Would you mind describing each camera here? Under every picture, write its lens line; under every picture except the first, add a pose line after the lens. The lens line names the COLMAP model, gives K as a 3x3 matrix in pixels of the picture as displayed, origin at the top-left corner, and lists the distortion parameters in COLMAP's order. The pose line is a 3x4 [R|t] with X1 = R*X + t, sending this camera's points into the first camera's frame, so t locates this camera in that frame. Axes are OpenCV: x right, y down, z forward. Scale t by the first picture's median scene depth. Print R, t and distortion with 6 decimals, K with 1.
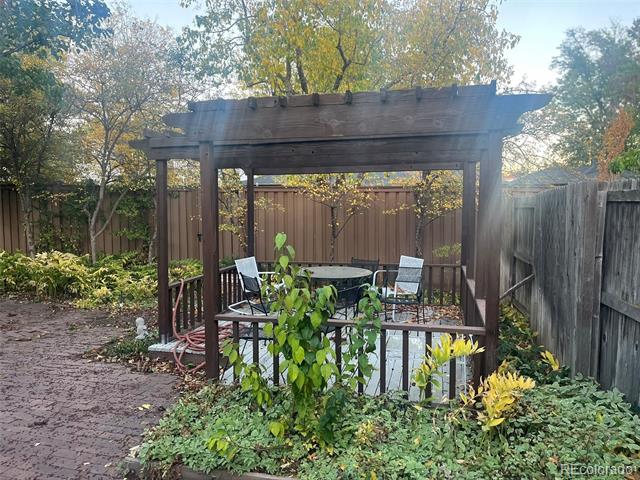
lens RADIAL K [[481.4, 0, 324.0], [0, 481.4, 244.0], [0, 0, 1]] dist [0.064580, -0.090913]
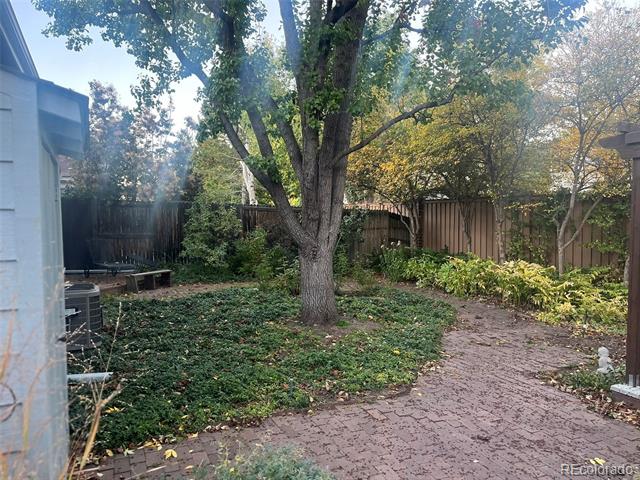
lens RADIAL K [[481.4, 0, 316.3], [0, 481.4, 243.6], [0, 0, 1]] dist [0.064580, -0.090913]
pose [[0.604517, 0.034783, -0.795833, -0.008728], [-0.050501, 0.998710, 0.005290, -0.005061], [0.794990, 0.036993, 0.605493, 0.054858]]
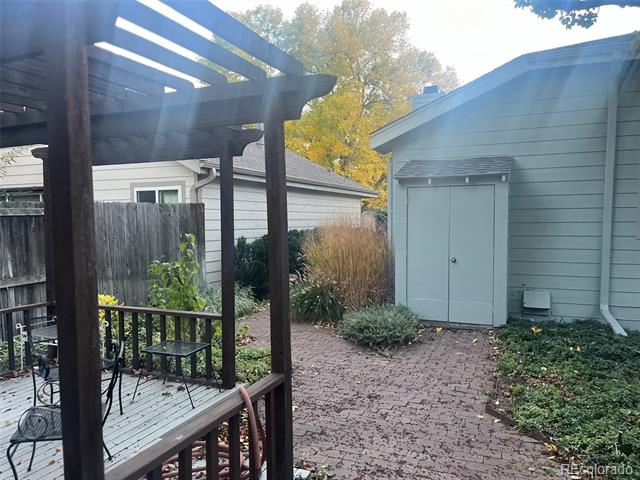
lens RADIAL K [[481.4, 0, 317.7], [0, 481.4, 240.0], [0, 0, 1]] dist [0.064580, -0.090913]
pose [[-0.982023, 0.003952, 0.188718, -0.296108], [0.026185, 0.992966, 0.115465, -0.064490], [-0.186934, 0.118331, -0.975220, 0.932925]]
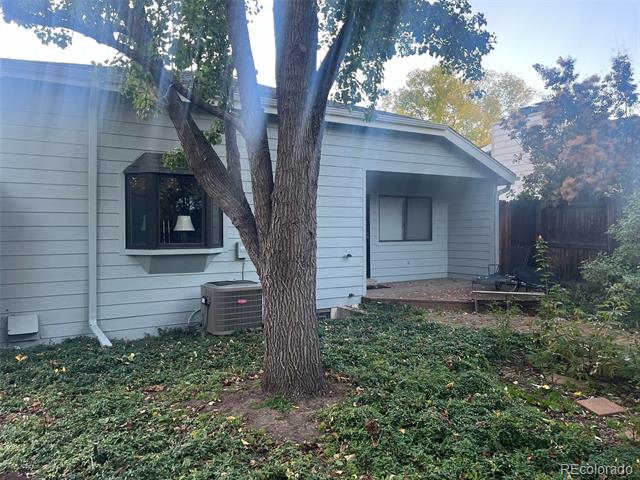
lens RADIAL K [[481.4, 0, 318.1], [0, 481.4, 239.7], [0, 0, 1]] dist [0.064580, -0.090913]
pose [[-0.734626, 0.025961, -0.677975, -0.320224], [-0.034597, 0.996534, 0.075648, -0.065432], [0.677589, 0.079029, -0.731182, 0.933073]]
